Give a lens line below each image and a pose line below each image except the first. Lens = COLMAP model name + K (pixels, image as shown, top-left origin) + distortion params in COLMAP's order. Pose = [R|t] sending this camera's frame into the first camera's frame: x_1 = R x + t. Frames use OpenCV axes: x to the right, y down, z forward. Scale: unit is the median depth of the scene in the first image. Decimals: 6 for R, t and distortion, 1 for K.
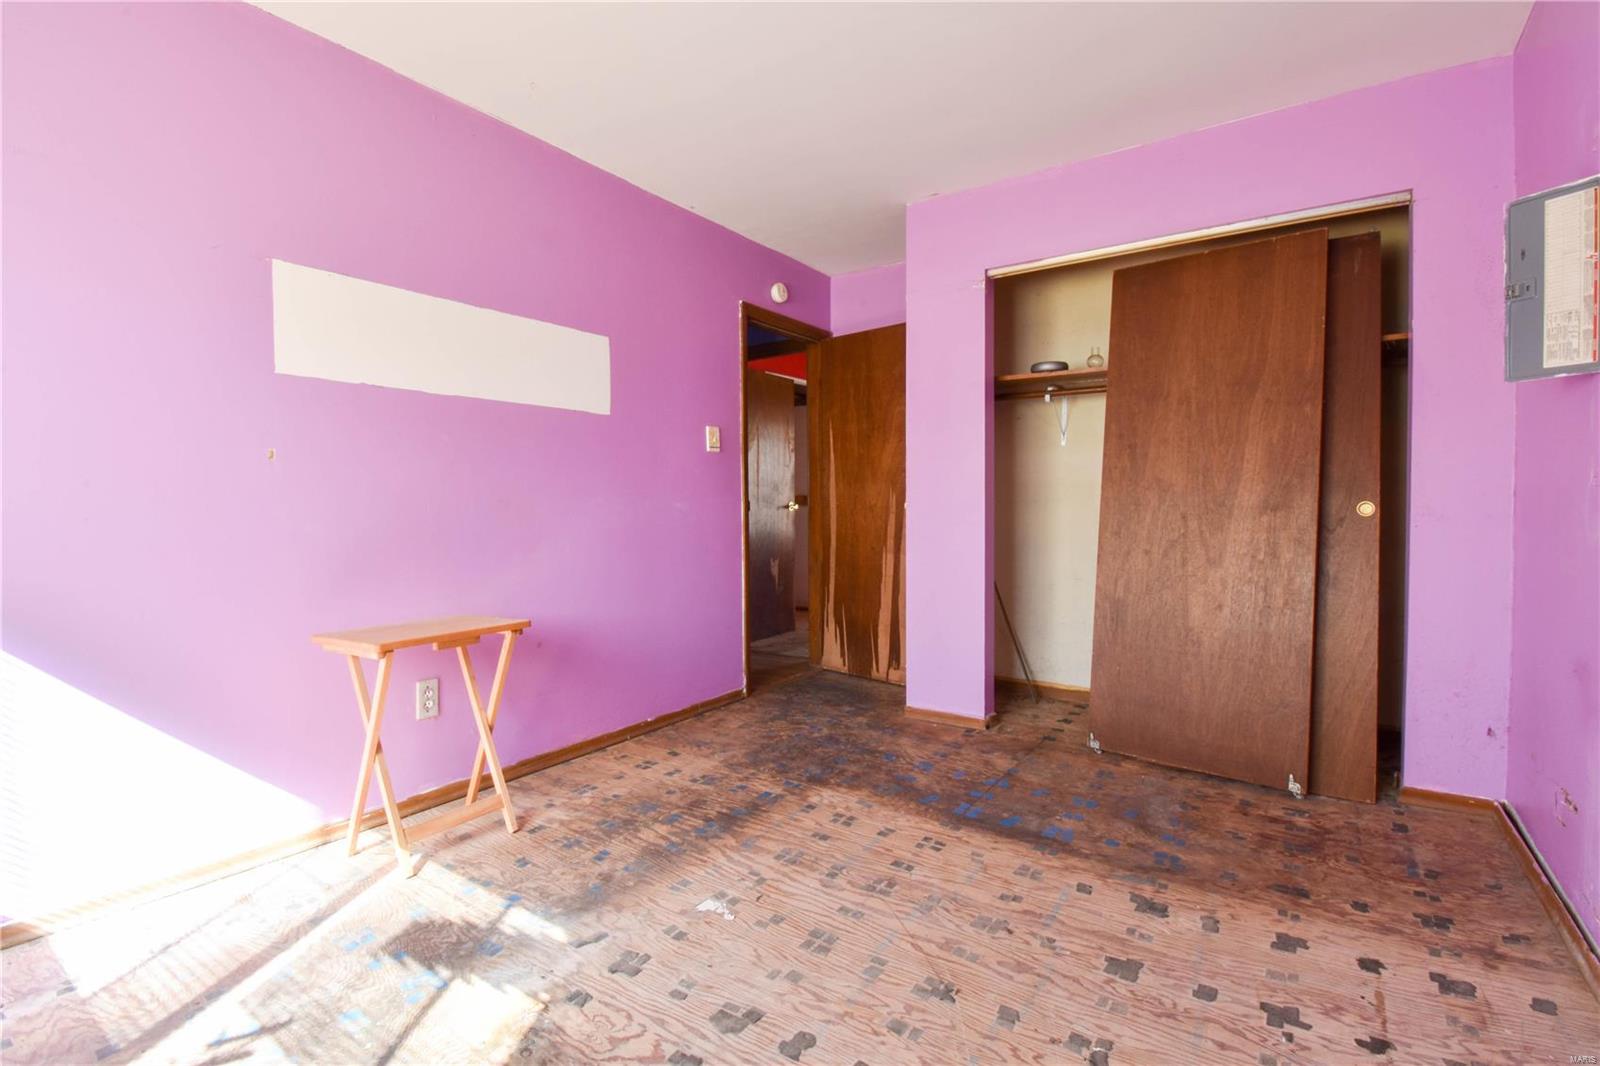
lens RADIAL K [[706.6, 0, 800.0], [0, 706.6, 533.0], [0, 0, 1]] dist [0.001024, -0.018563]
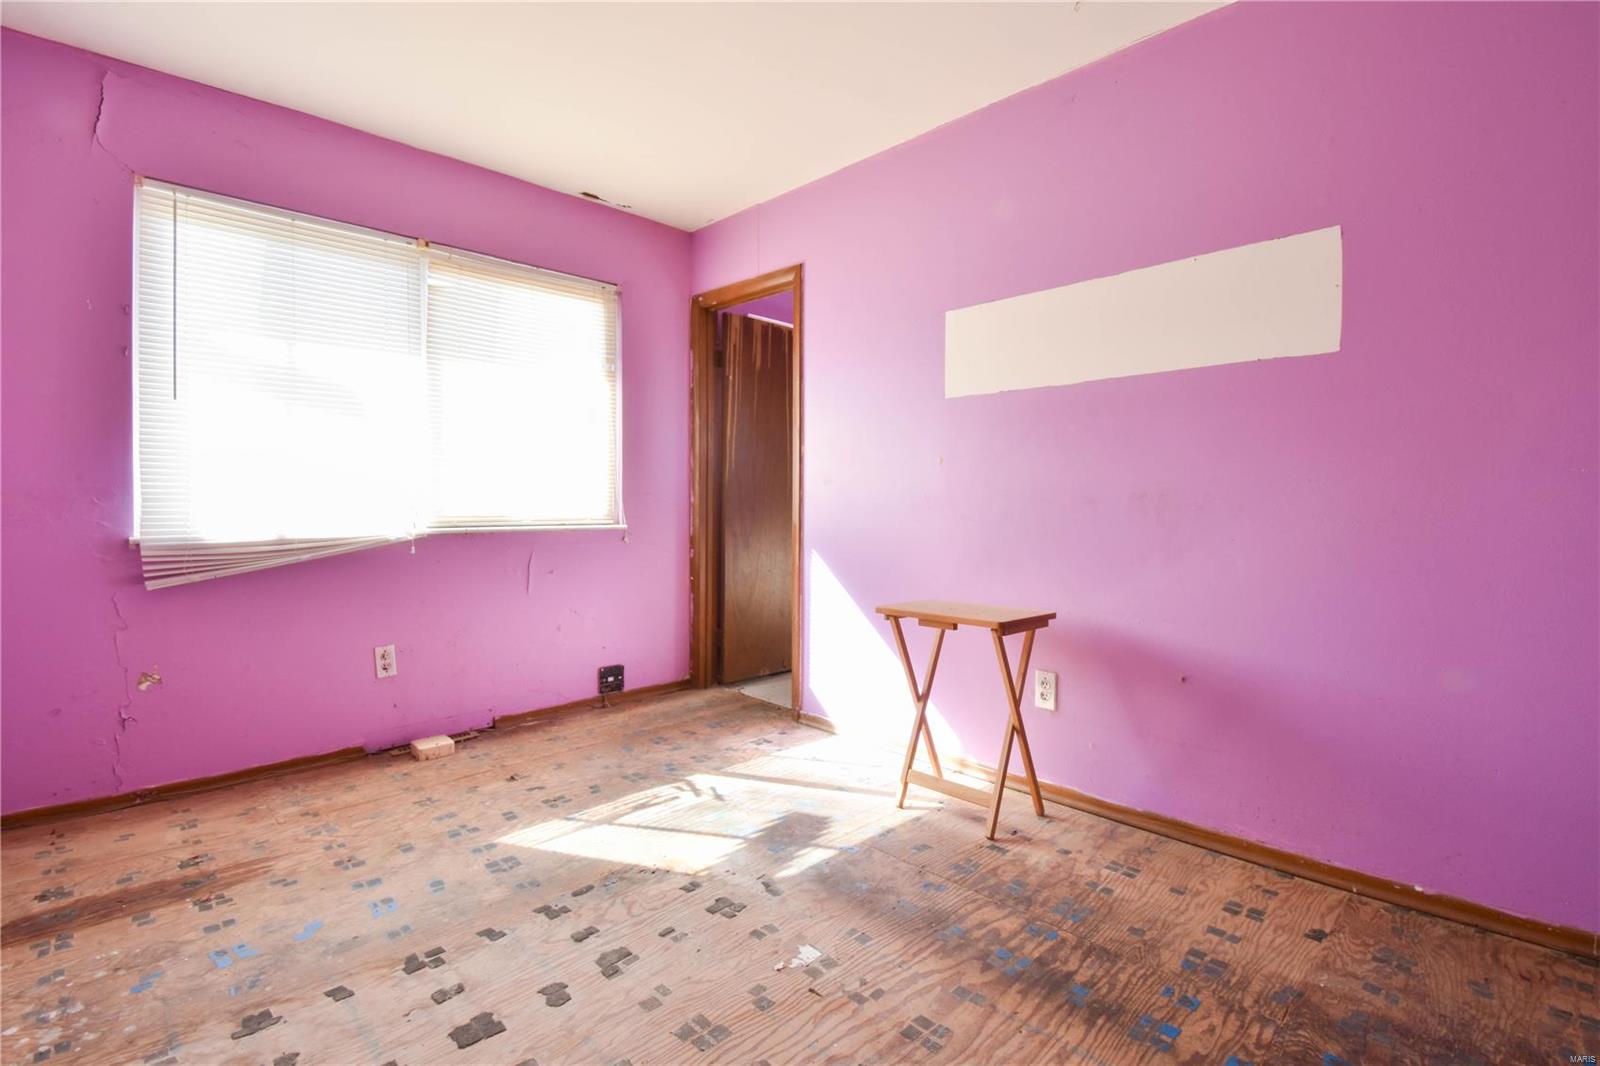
lens RADIAL K [[730.5, 0, 818.1], [0, 730.5, 518.3], [0, 0, 1]] dist [0.016766, -0.022729]
pose [[-0.158463, 0.021444, -0.987132, 0.705943], [-0.039725, 0.998816, 0.028075, -0.034151], [0.986566, 0.043662, -0.157423, 1.059890]]
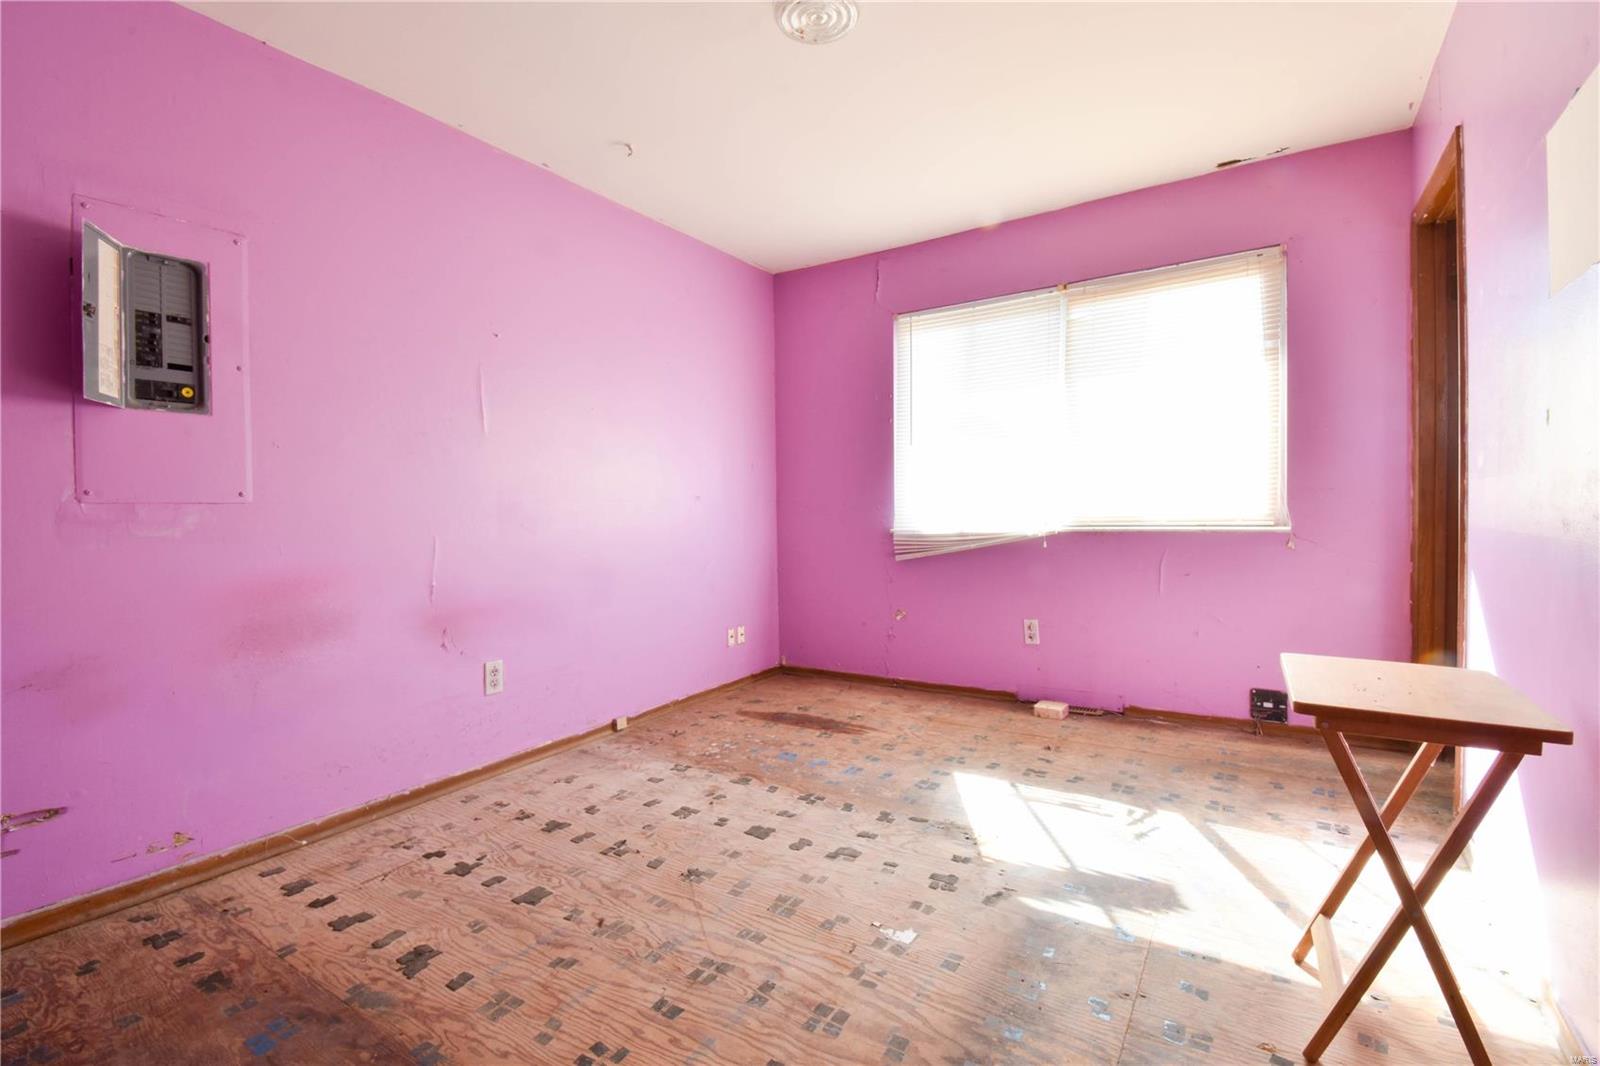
lens RADIAL K [[730.5, 0, 818.1], [0, 730.5, 518.3], [0, 0, 1]] dist [0.016766, -0.022729]
pose [[-0.998103, 0.023096, -0.057076, 0.024001], [0.020222, 0.998523, 0.050433, -0.063821], [0.058156, 0.049183, -0.997095, 1.800885]]
